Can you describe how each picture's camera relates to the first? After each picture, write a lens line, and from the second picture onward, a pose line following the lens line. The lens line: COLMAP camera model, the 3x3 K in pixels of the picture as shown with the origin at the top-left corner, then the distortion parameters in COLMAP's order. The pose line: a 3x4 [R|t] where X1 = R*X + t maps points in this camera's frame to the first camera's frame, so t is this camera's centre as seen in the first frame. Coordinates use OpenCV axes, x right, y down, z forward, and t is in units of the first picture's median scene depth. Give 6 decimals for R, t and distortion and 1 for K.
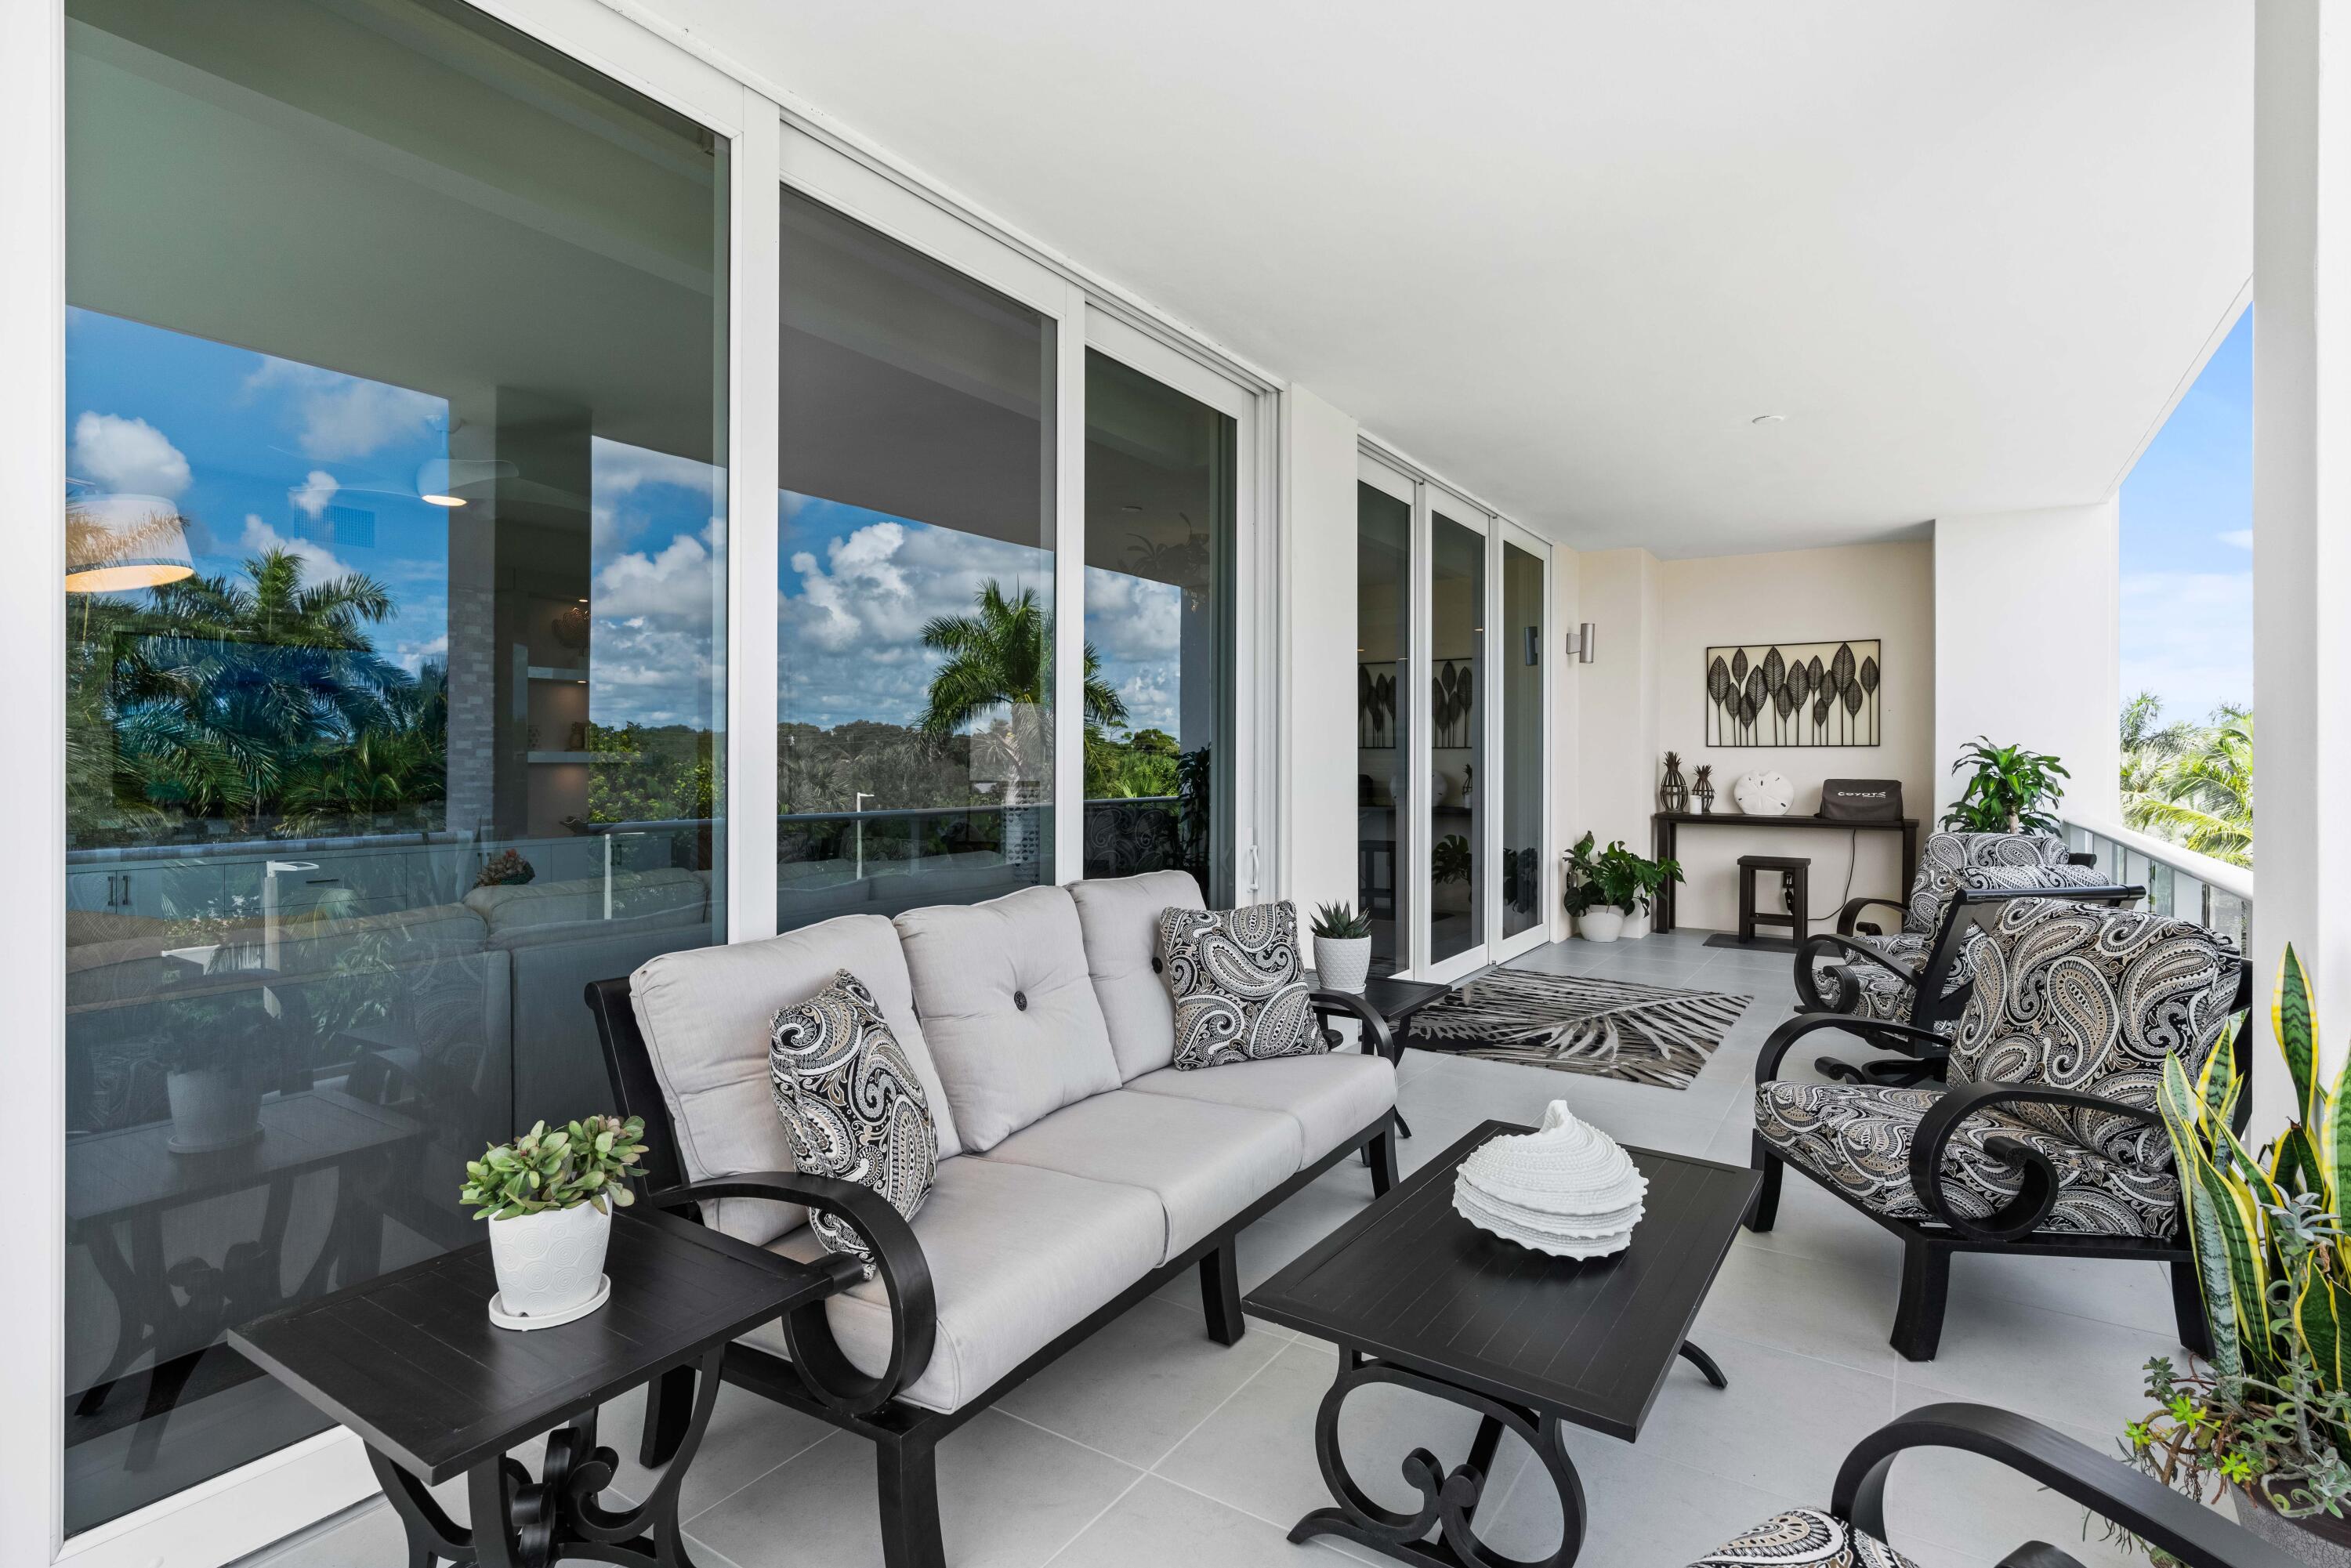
lens RADIAL K [[1156.4, 0, 1181.3], [0, 1156.4, 763.7], [0, 0, 1]] dist [-0.014514, 0.007773]
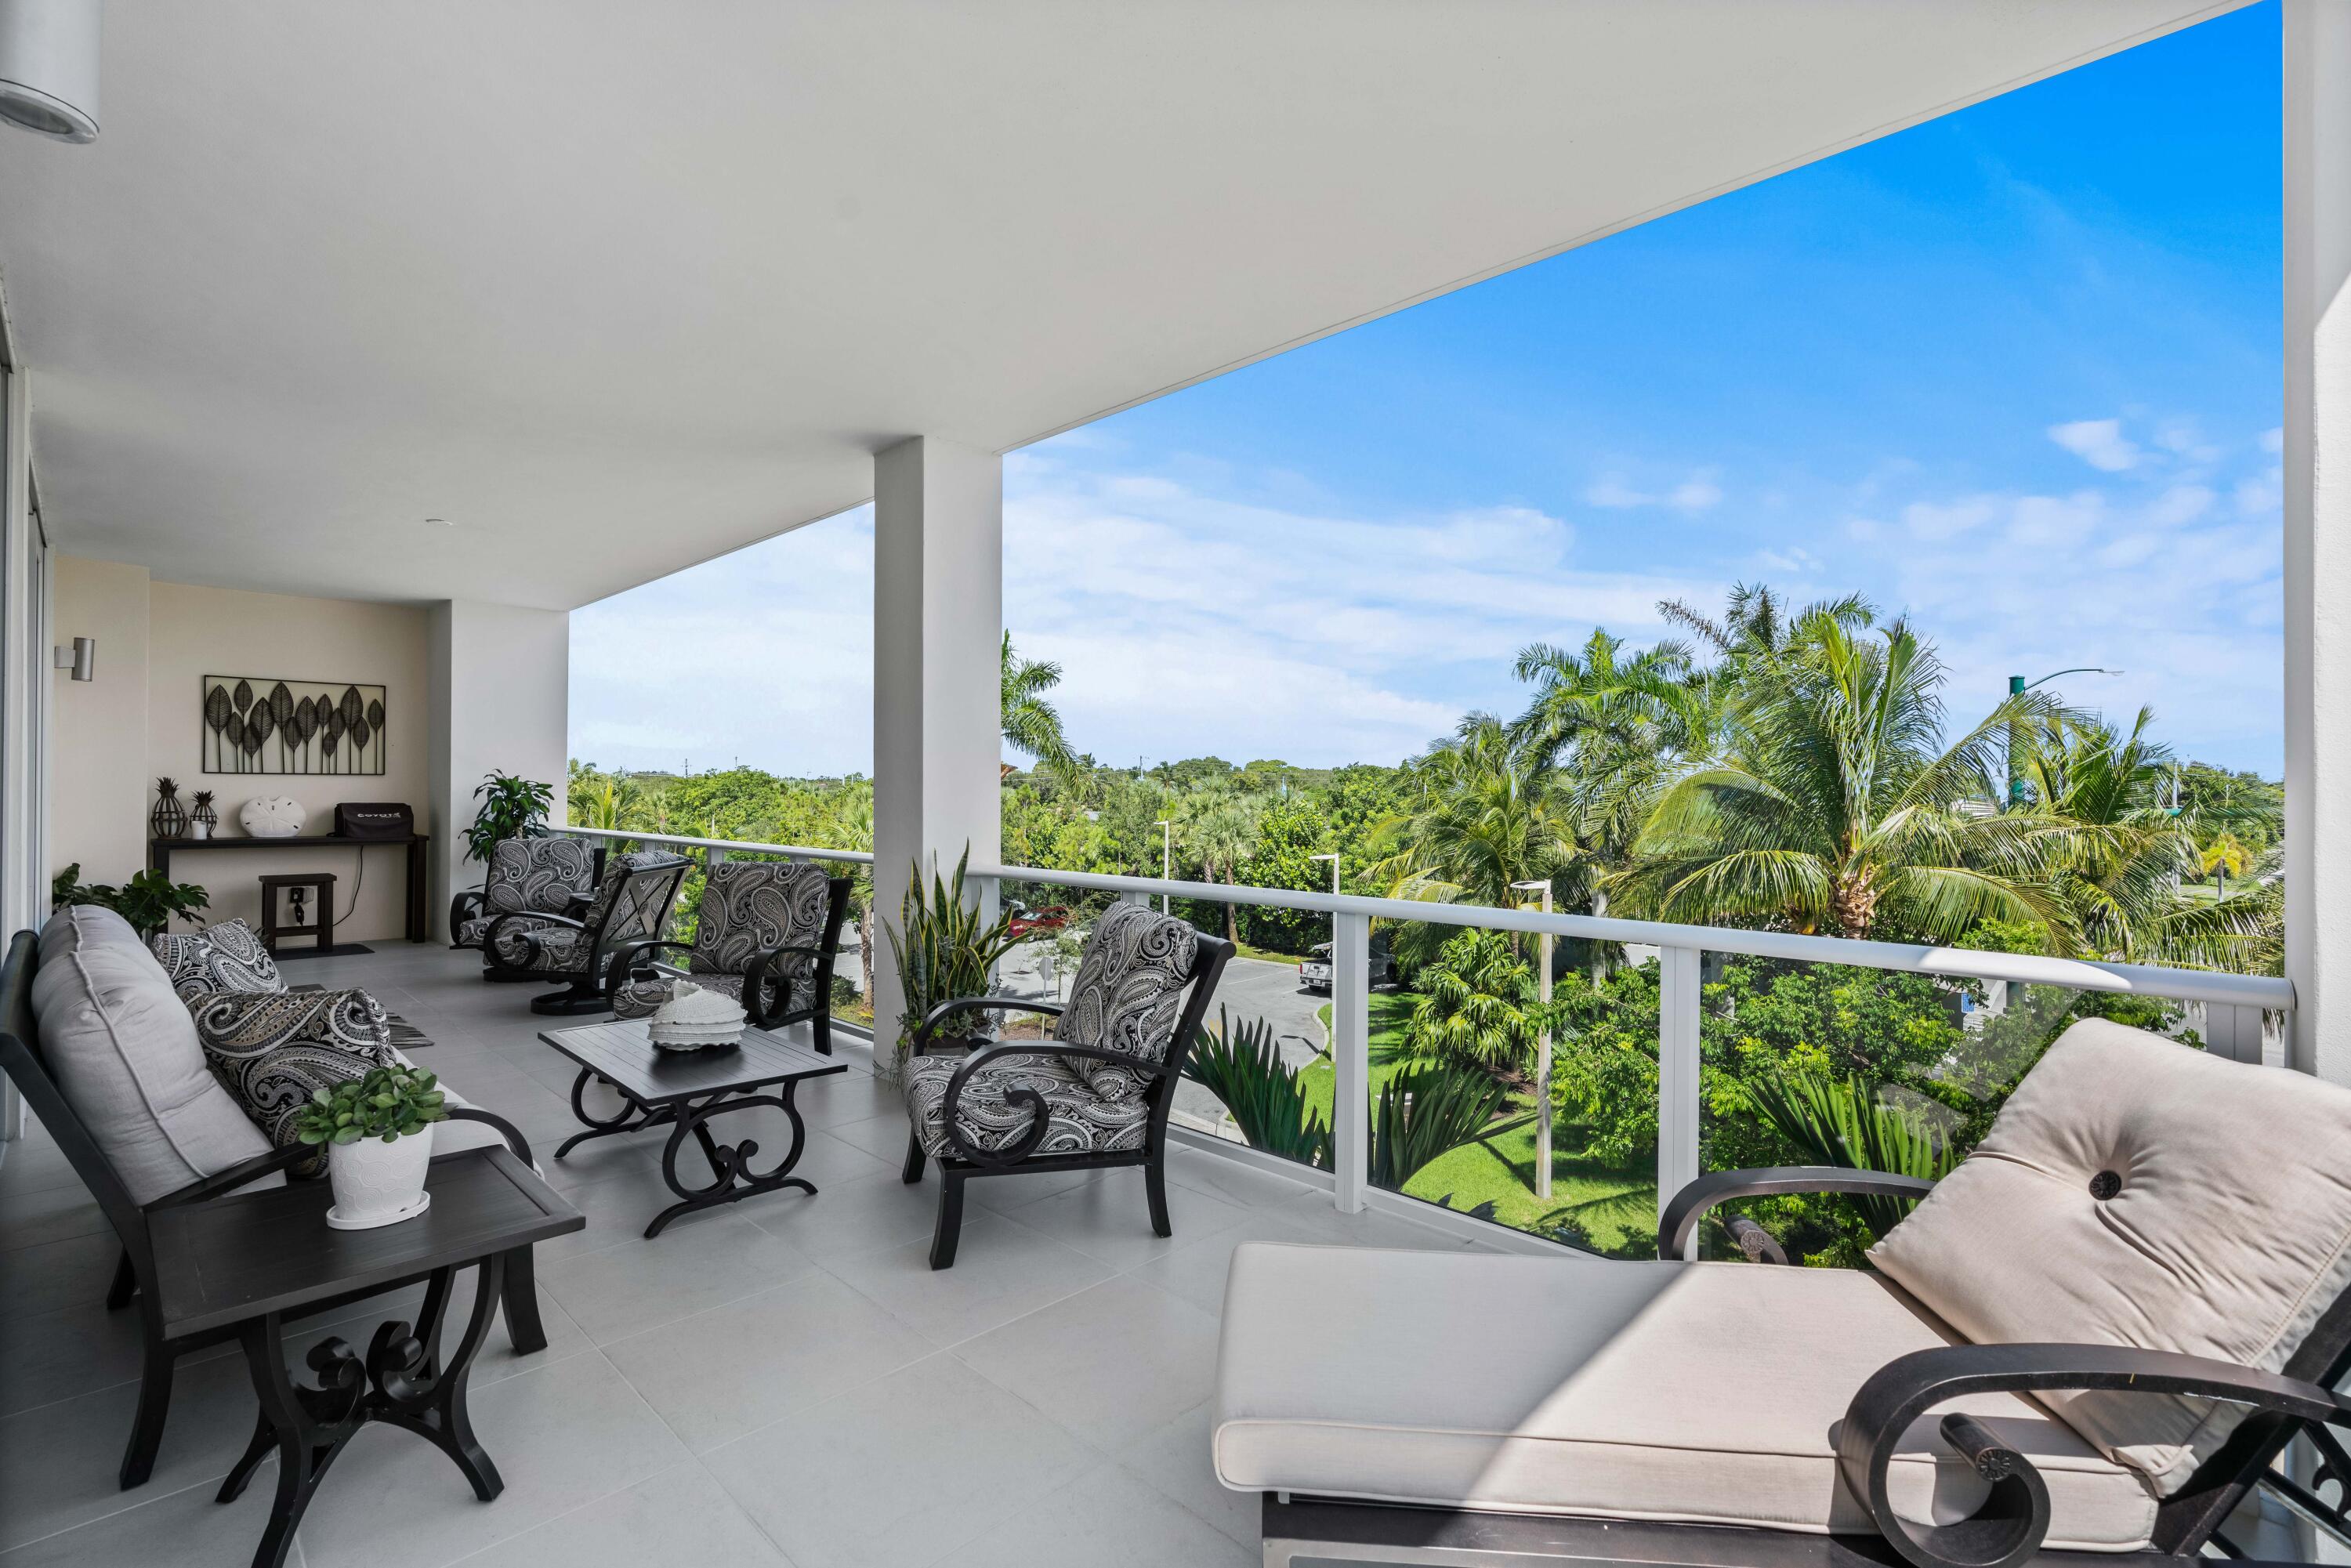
lens RADIAL K [[1062.7, 0, 1173.9], [0, 1062.7, 788.4], [0, 0, 1]] dist [-0.002137, 0.000915]
pose [[0.195726, -0.000303, 0.980659, -0.318074], [-0.000095, 1.000000, 0.000328, -0.001710], [-0.980659, -0.000157, 0.195726, -0.022487]]
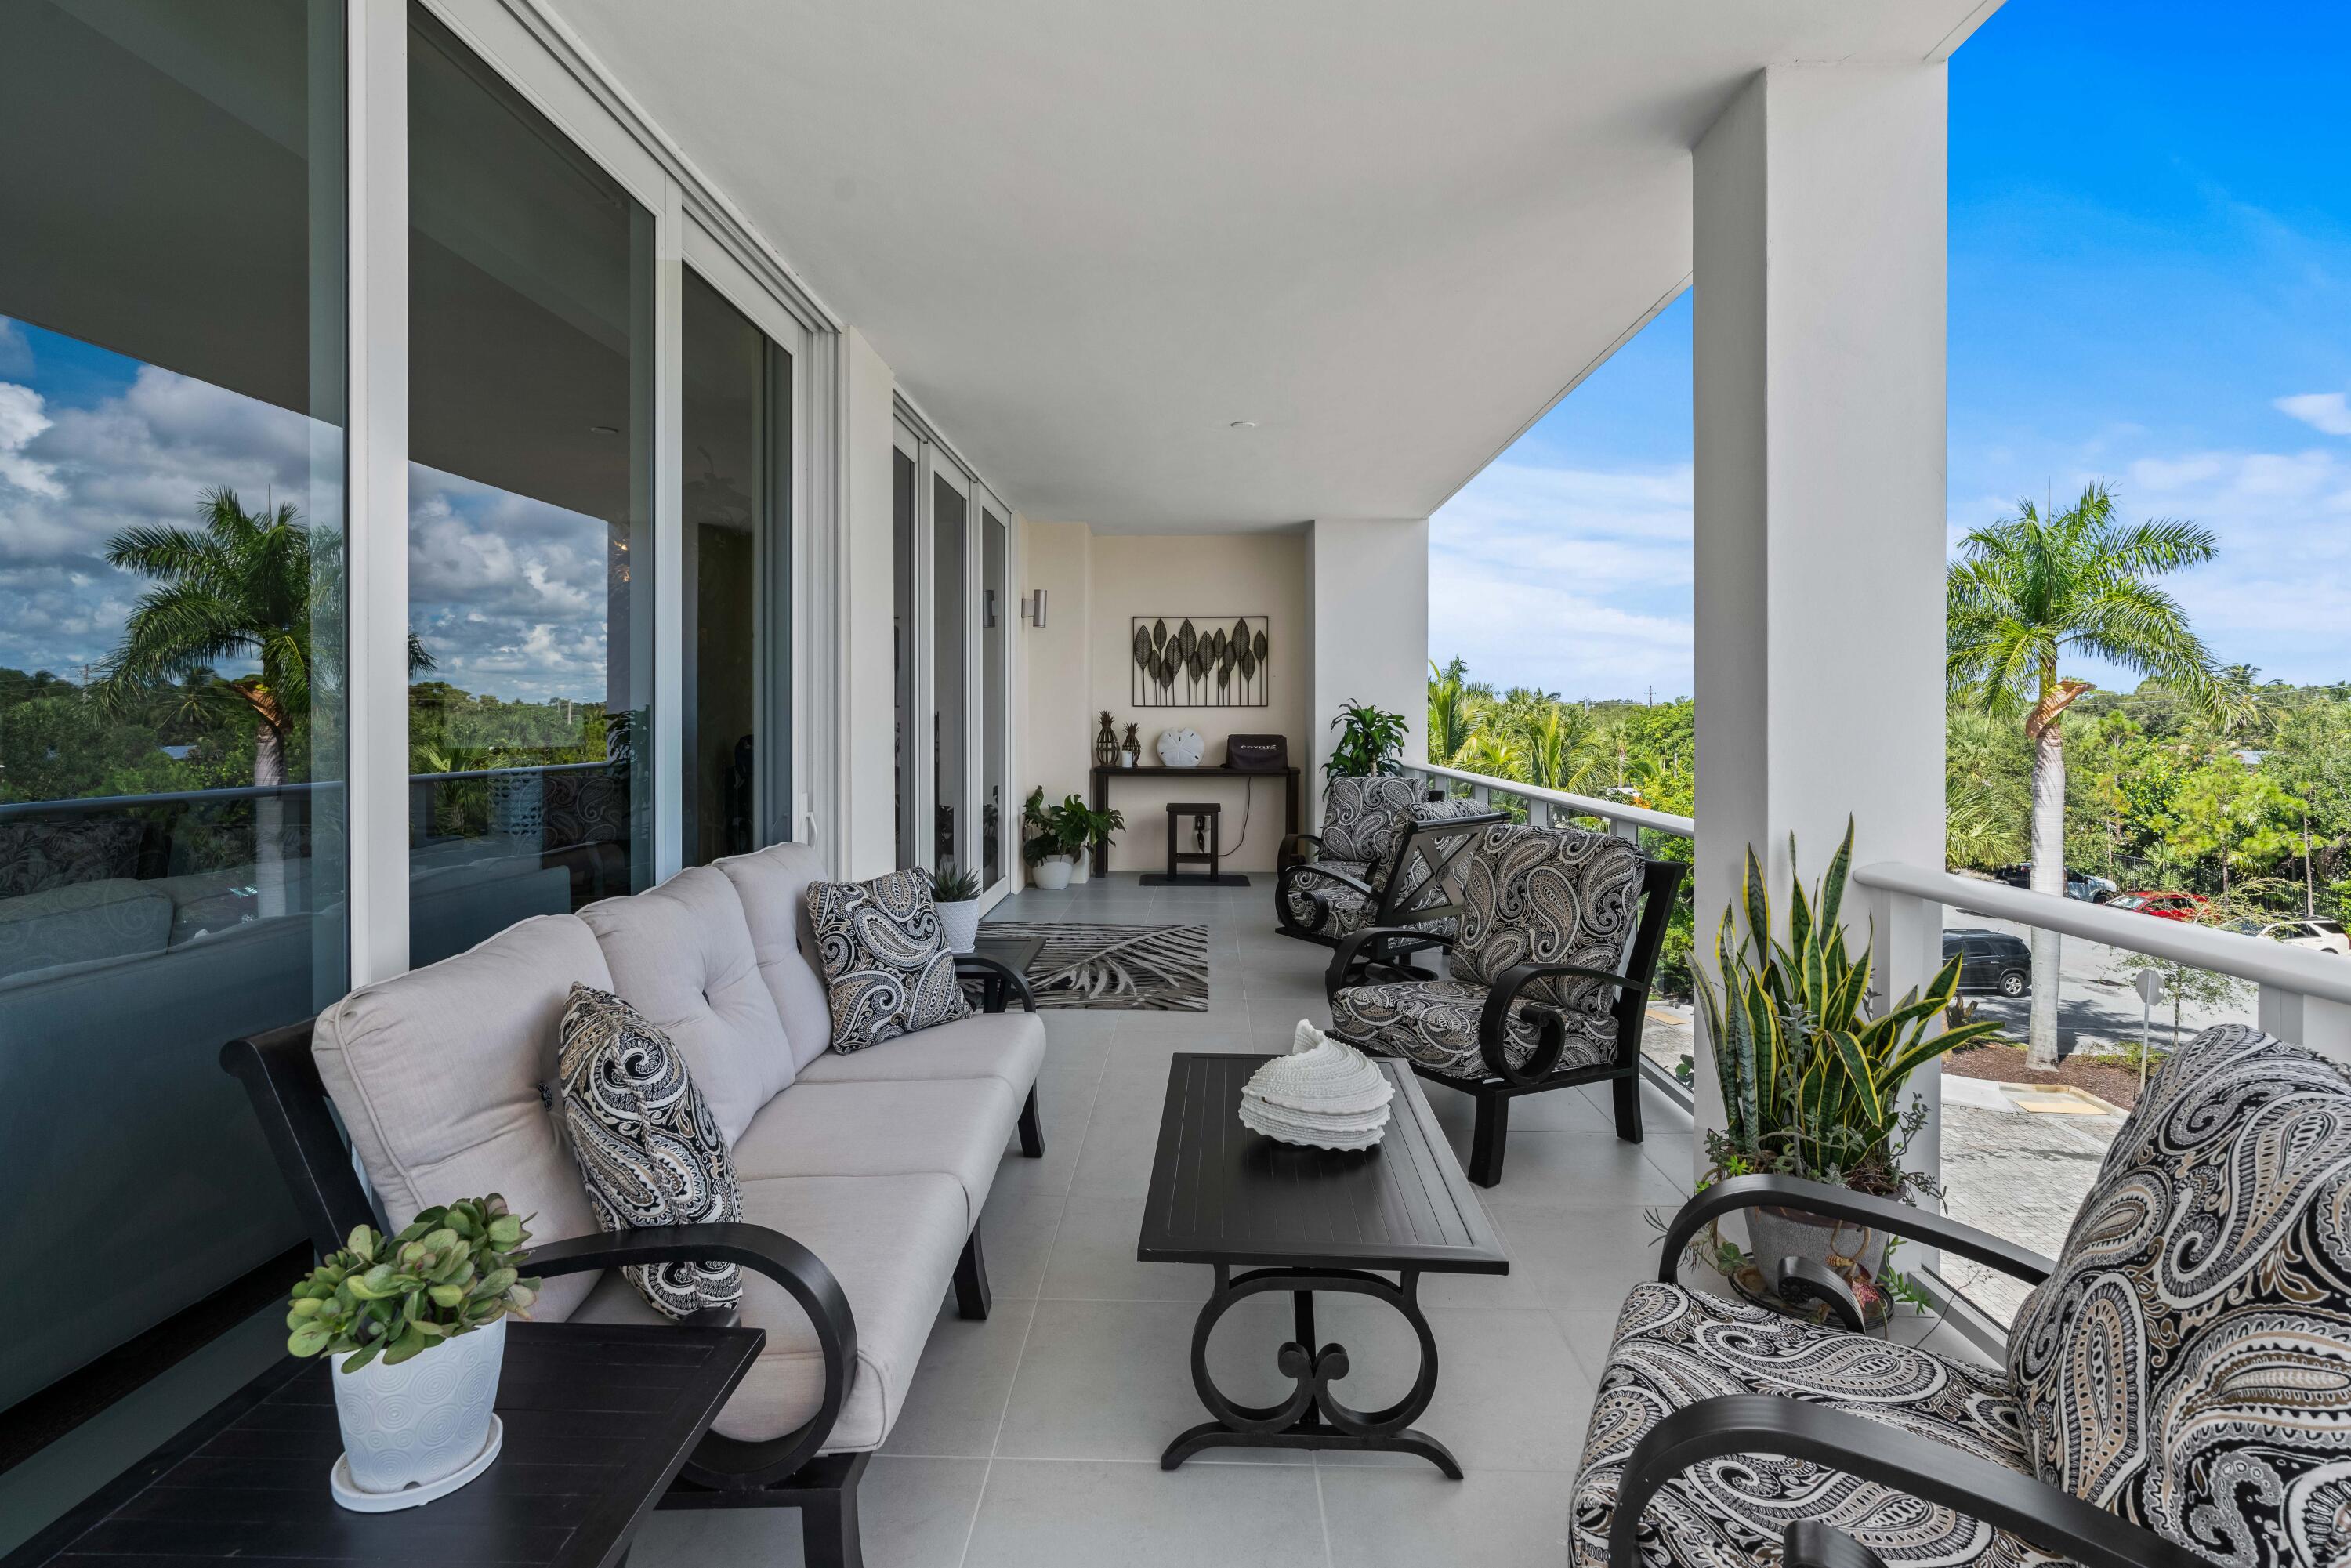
lens RADIAL K [[1170.5, 0, 1171.2], [0, 1170.5, 725.5], [0, 0, 1]] dist [-0.014014, 0.007565]
pose [[0.853487, -0.006198, 0.521077, -0.107785], [0.004318, 0.999979, 0.004822, -0.001771], [-0.521096, -0.001866, 0.853496, 0.022186]]
